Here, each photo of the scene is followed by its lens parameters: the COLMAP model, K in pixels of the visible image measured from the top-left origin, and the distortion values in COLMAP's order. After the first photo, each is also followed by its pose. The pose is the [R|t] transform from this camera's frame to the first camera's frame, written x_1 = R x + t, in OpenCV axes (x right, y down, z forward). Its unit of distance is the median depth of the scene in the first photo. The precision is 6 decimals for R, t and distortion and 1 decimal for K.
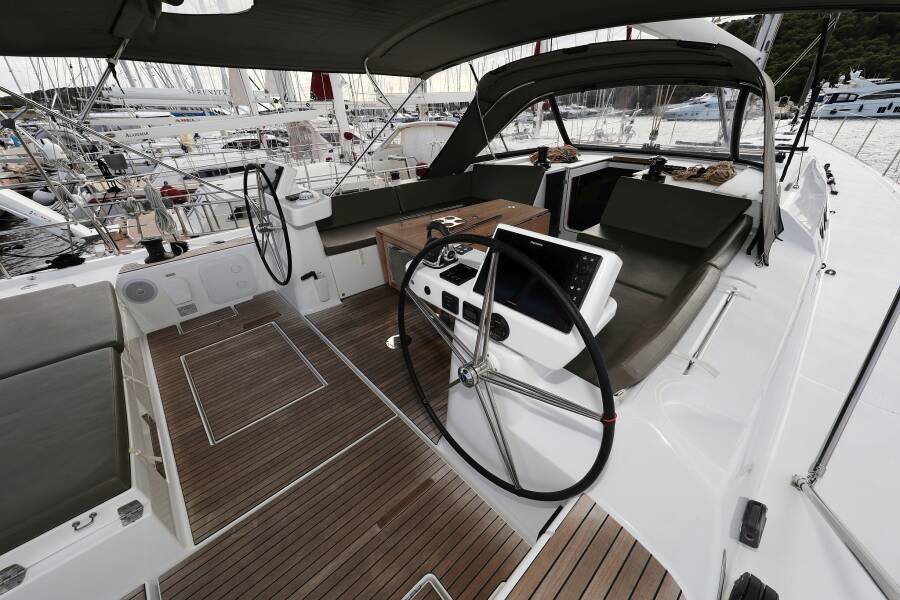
lens RADIAL K [[347.4, 0, 450.0], [0, 347.4, 300.0], [0, 0, 1]] dist [0.008198, 0.000298]
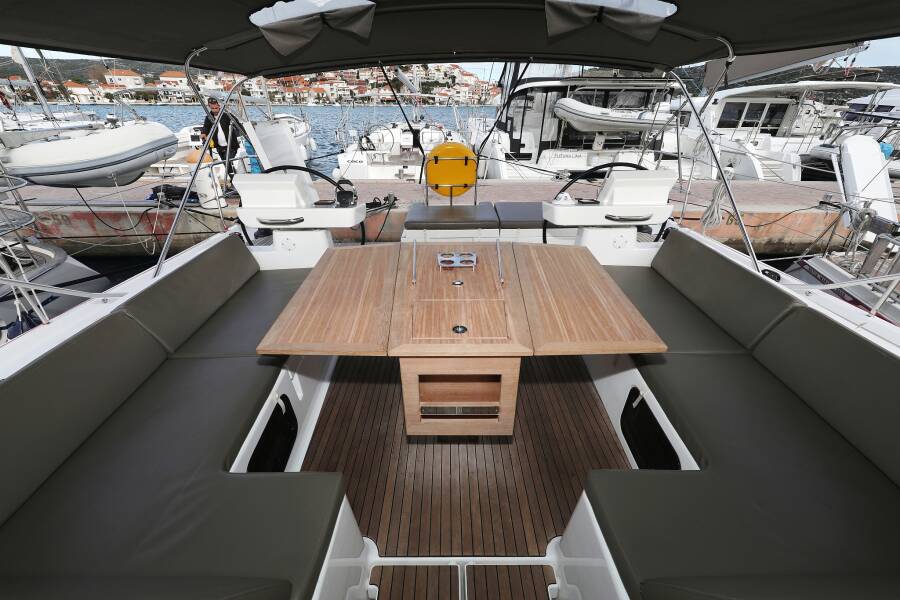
lens RADIAL K [[370.3, 0, 450.0], [0, 370.3, 300.0], [0, 0, 1]] dist [0.010981, 0.000205]
pose [[-0.668129, 0.371058, -0.644918, 0.388685], [-0.343402, 0.615151, 0.709693, -0.507253], [0.660059, 0.695633, -0.283579, 0.868106]]
